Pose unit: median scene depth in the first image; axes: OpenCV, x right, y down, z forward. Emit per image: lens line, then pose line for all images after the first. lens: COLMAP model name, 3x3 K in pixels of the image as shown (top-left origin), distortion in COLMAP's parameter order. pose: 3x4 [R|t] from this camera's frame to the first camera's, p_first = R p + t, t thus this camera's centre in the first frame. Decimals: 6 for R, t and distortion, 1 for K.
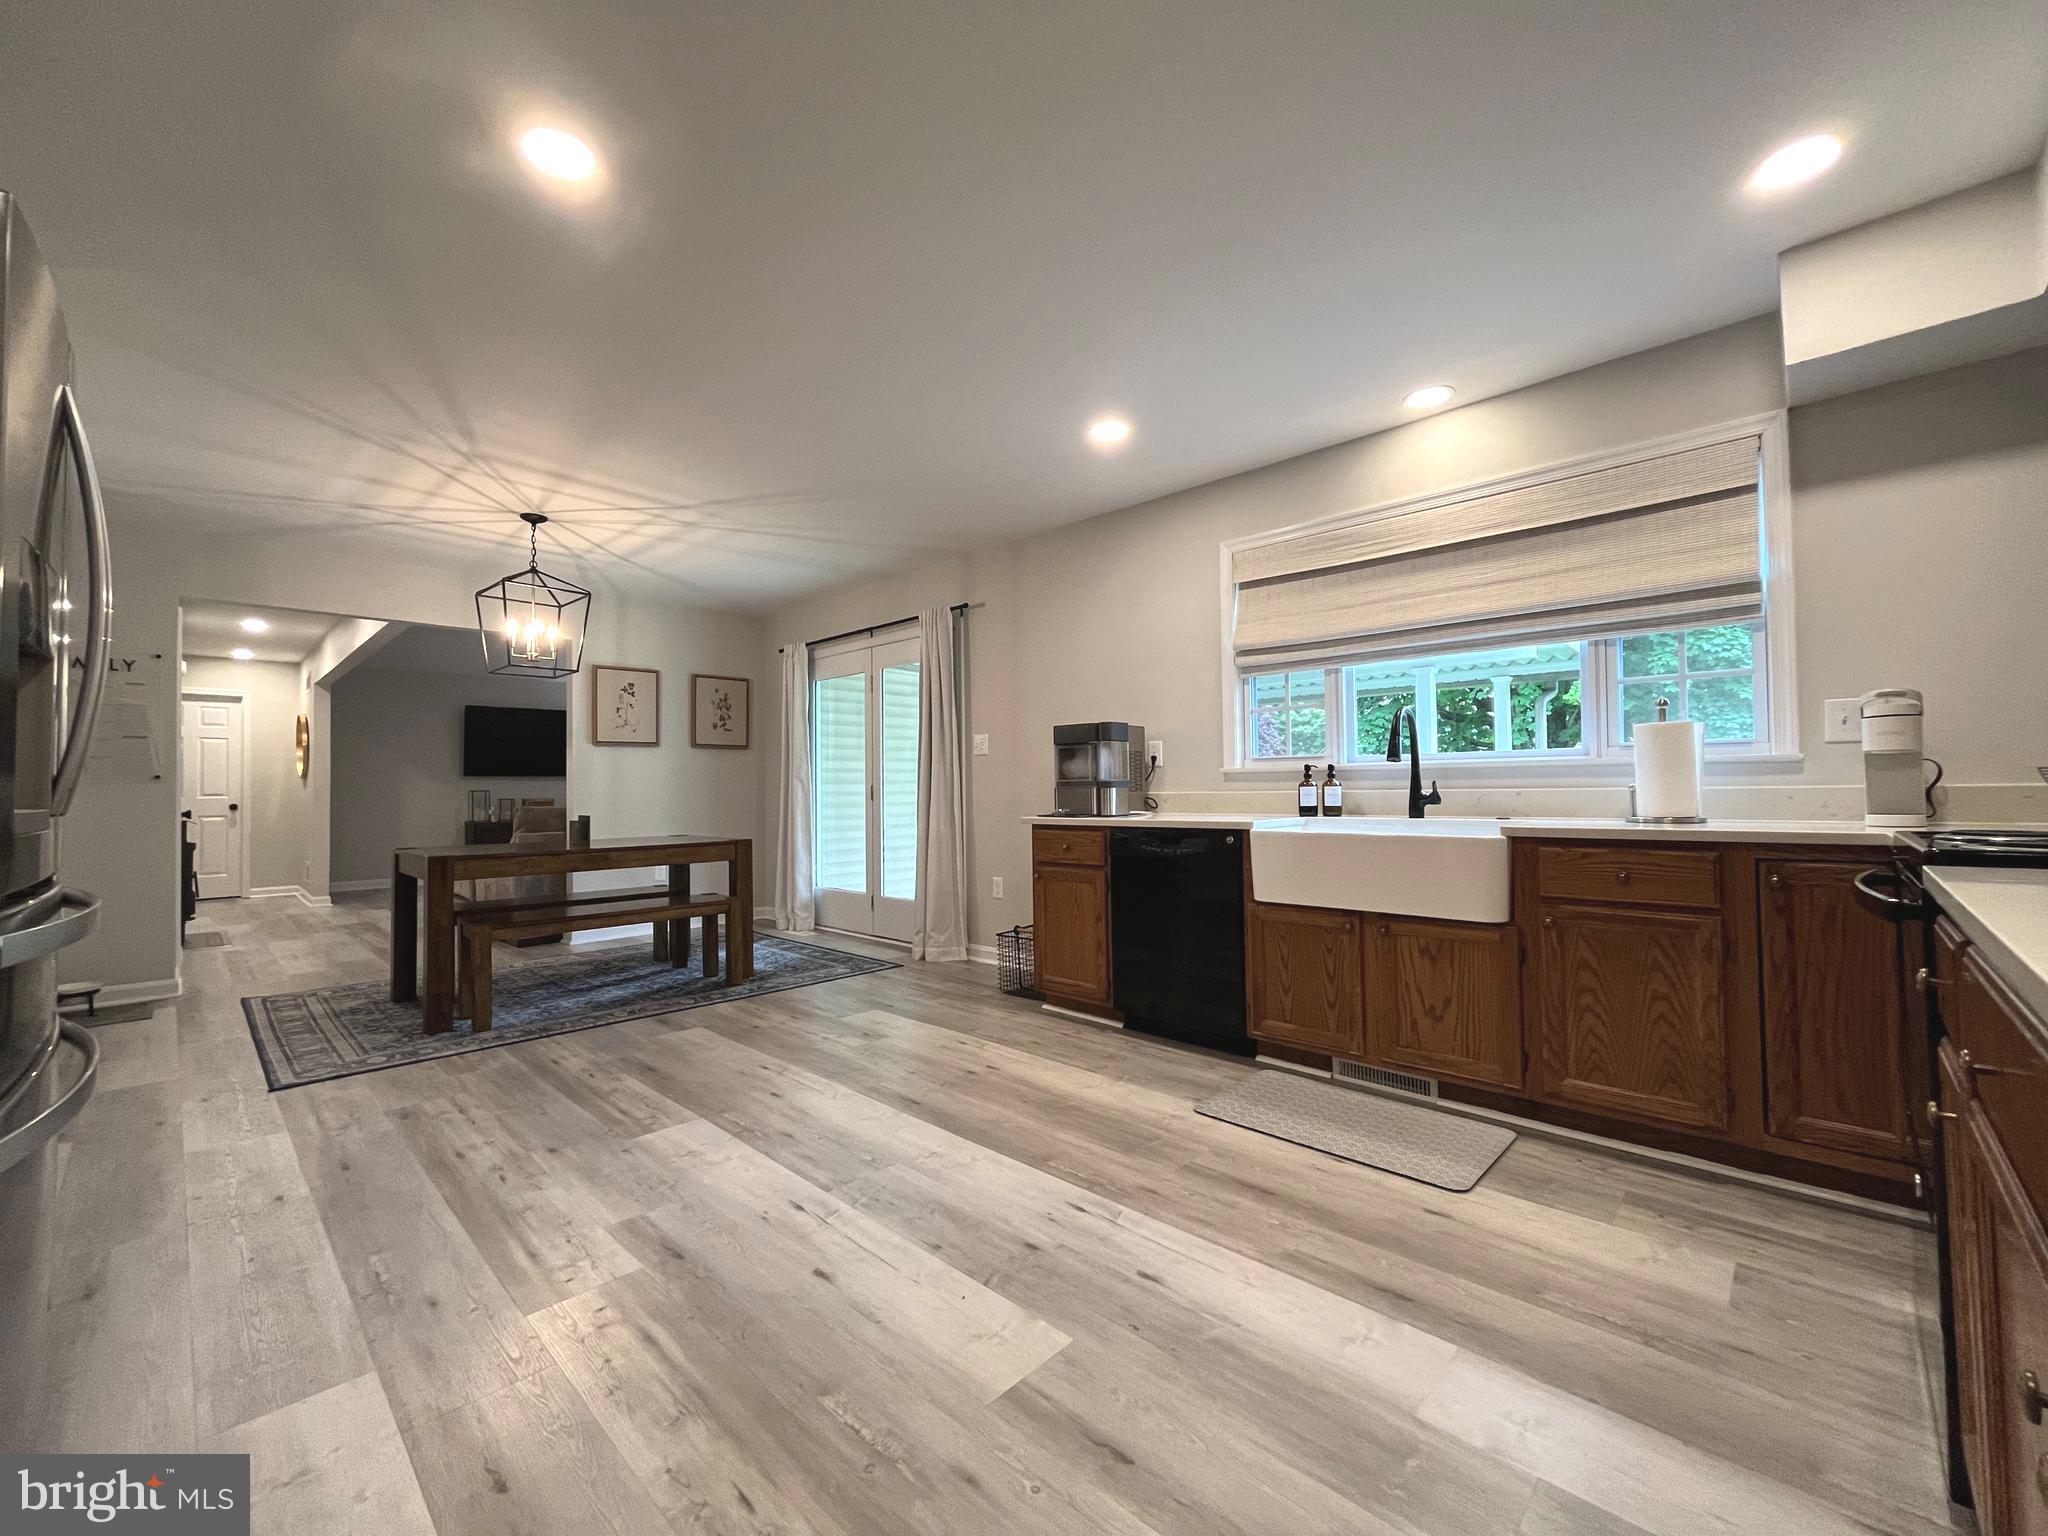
lens RADIAL K [[826.1, 0, 1015.4], [0, 826.1, 771.2], [0, 0, 1]] dist [-0.002863, -0.000302]
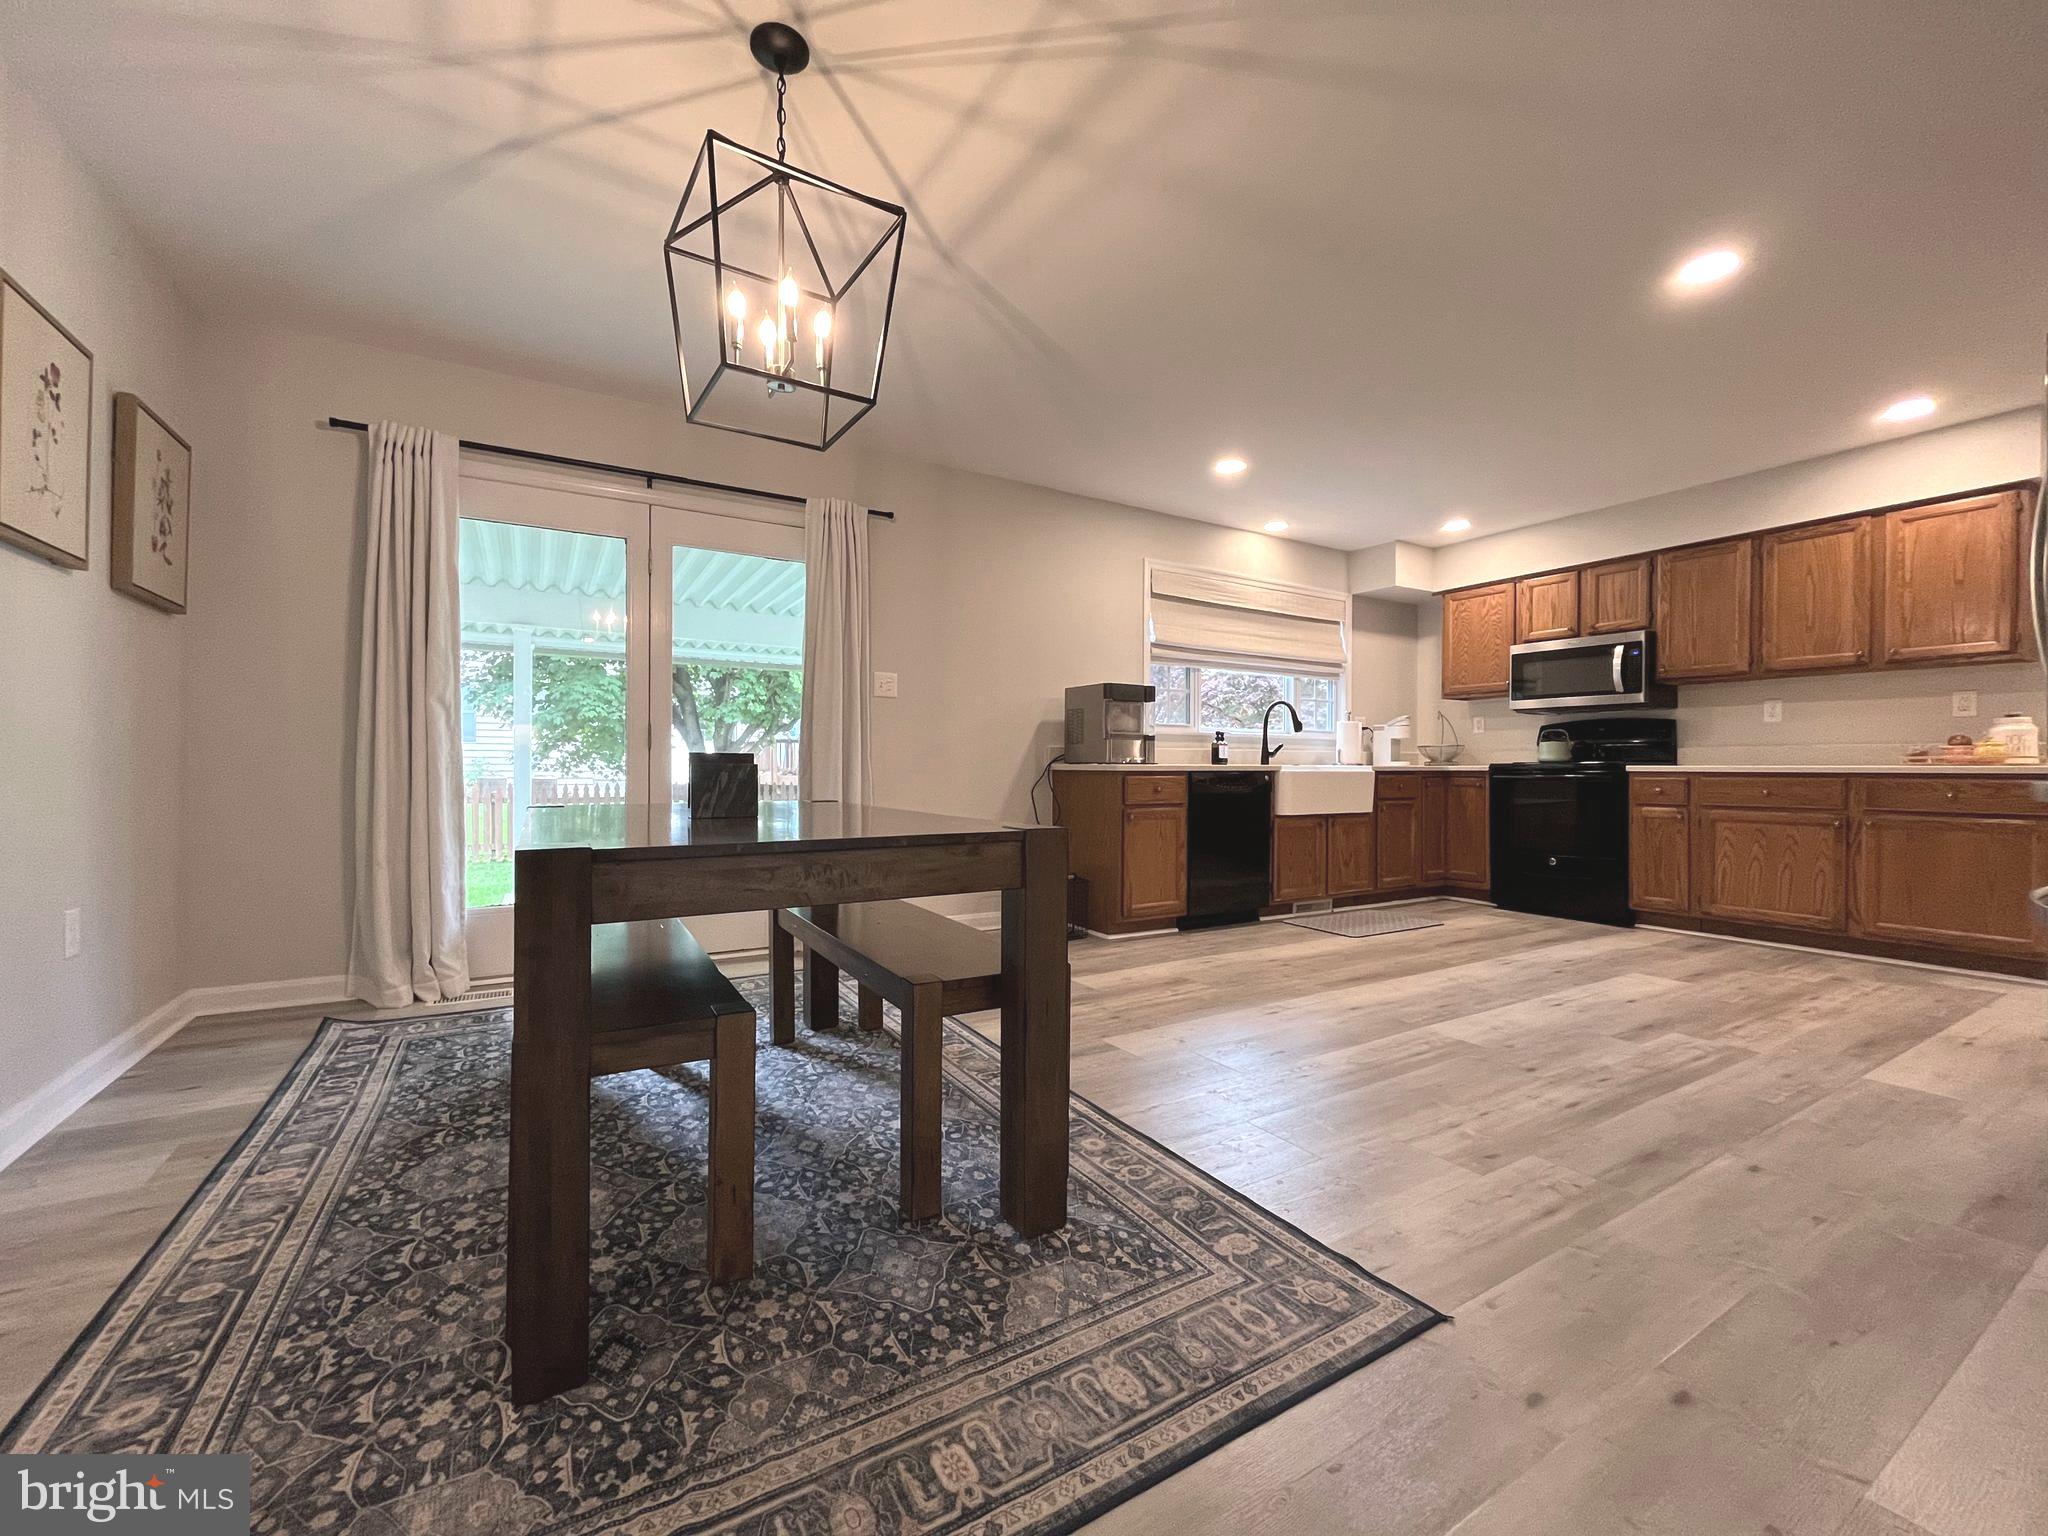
lens RADIAL K [[826.1, 0, 1015.4], [0, 826.1, 773.1], [0, 0, 1]] dist [-0.002863, -0.000302]
pose [[0.259127, 0.006028, 0.965824, -1.395420], [-0.028603, 0.999590, 0.001435, 0.089989], [-0.965420, -0.027998, 0.259193, 1.108614]]
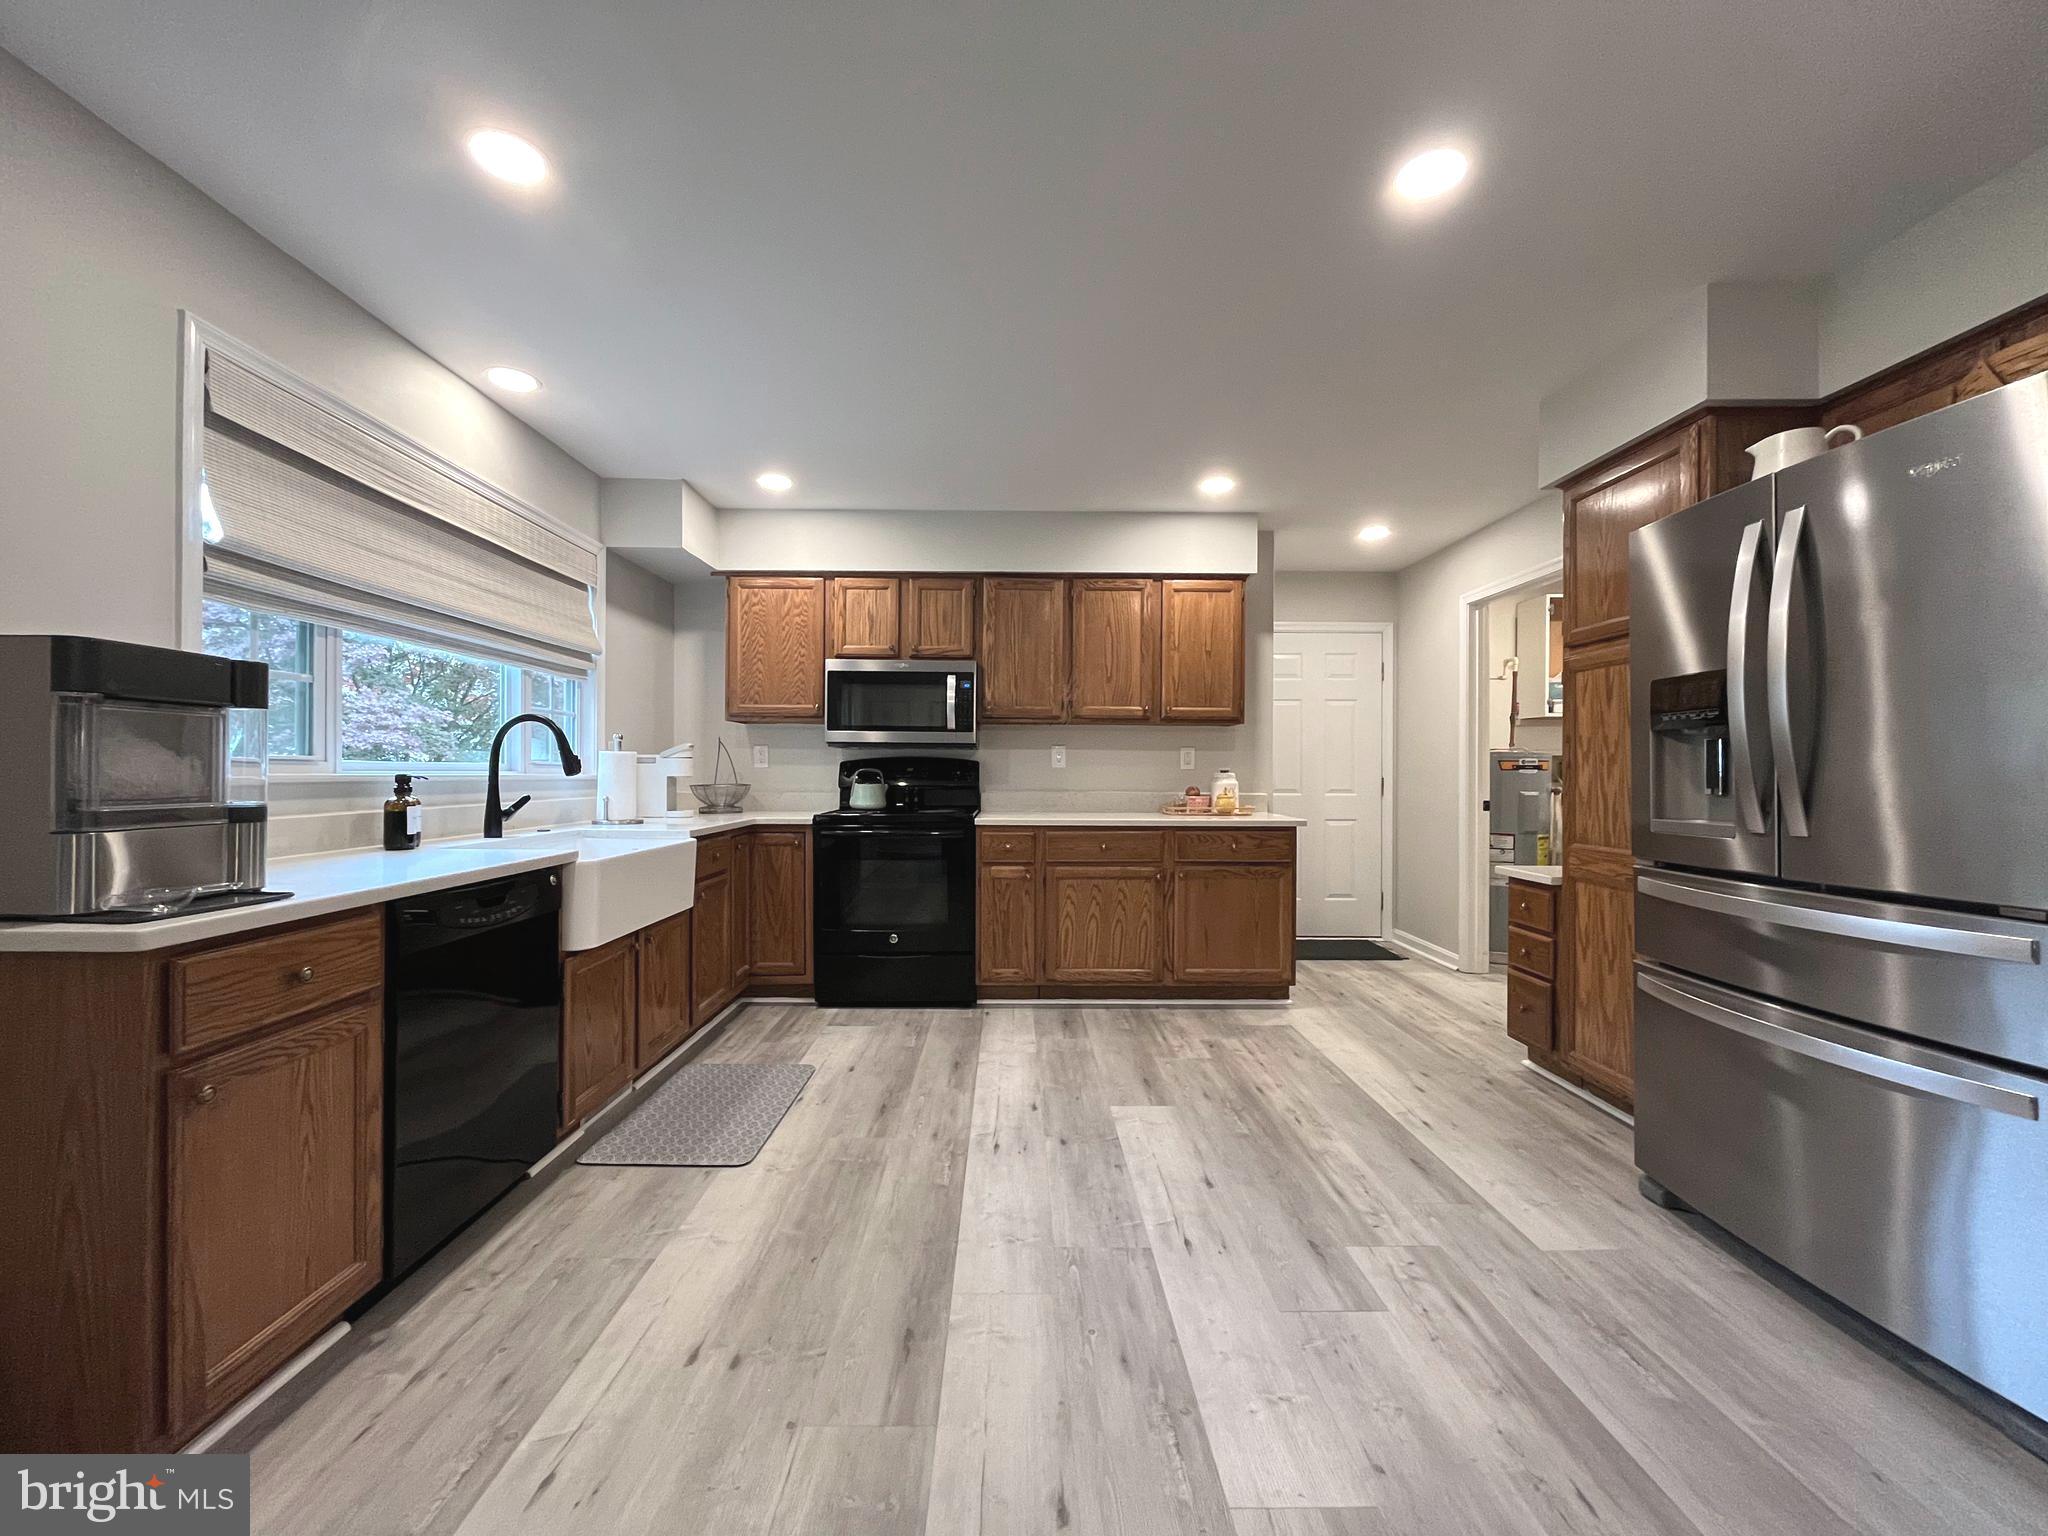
lens RADIAL K [[826.1, 0, 1016.5], [0, 826.1, 773.1], [0, 0, 1]] dist [-0.002863, -0.000302]
pose [[-0.702522, 0.007975, 0.711617, -0.570741], [-0.011781, 0.999670, -0.022834, 0.000898], [-0.711564, -0.024425, -0.702196, 1.286727]]
